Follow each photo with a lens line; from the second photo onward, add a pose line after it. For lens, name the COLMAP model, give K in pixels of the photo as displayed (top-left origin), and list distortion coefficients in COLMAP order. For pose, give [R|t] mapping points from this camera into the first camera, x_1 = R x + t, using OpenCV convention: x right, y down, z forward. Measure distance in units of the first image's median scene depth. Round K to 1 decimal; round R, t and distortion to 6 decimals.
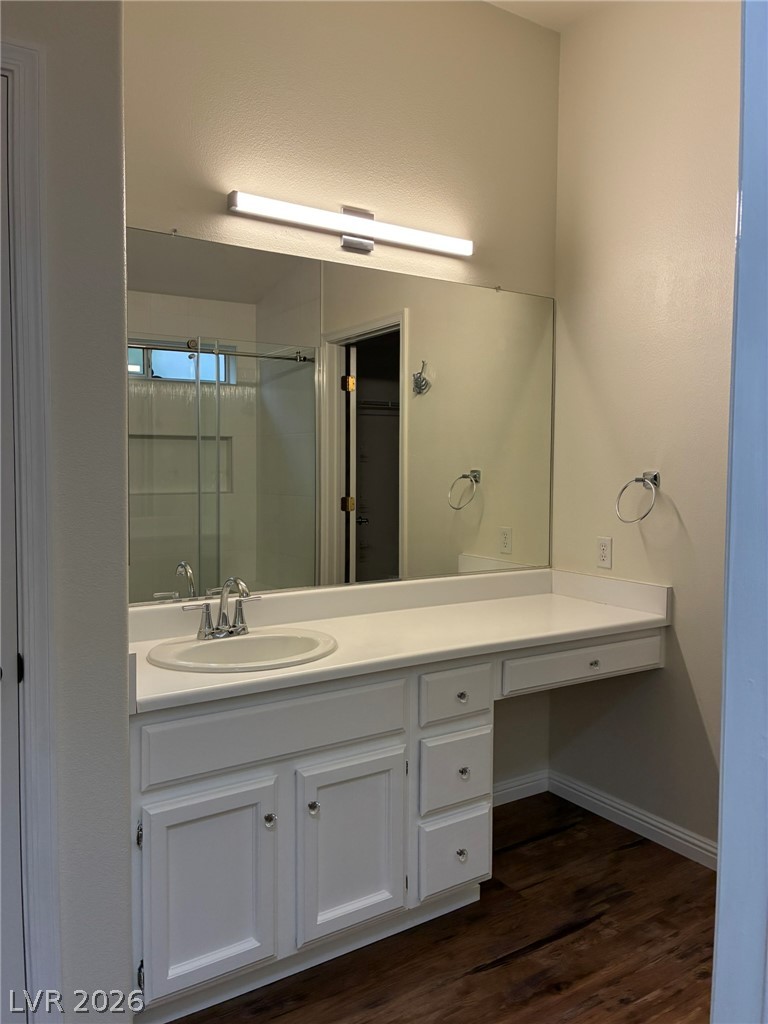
lens RADIAL K [[760.3, 0, 384.4], [0, 760.3, 512.4], [0, 0, 1]] dist [0.151120, -0.198165]
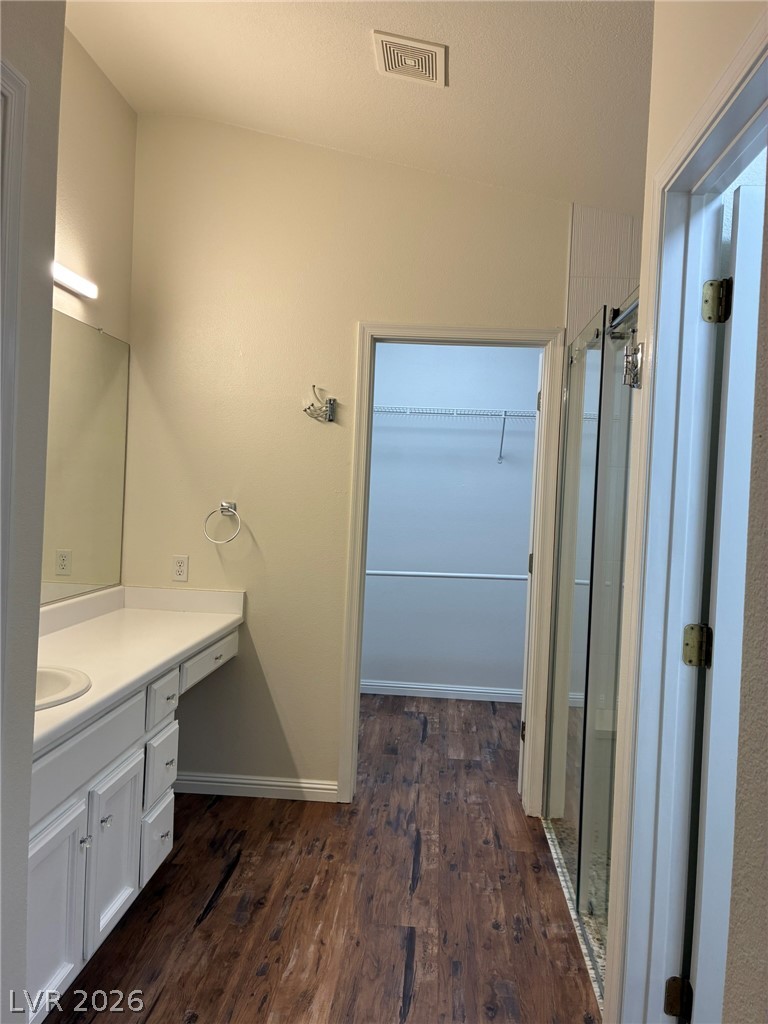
lens RADIAL K [[774.7, 0, 382.1], [0, 774.7, 510.7], [0, 0, 1]] dist [0.066860, -0.086468]
pose [[0.598998, 0.008143, 0.800709, -0.637588], [0.002540, 0.999924, -0.012068, -0.027844], [-0.800746, 0.009262, 0.598932, 0.043612]]
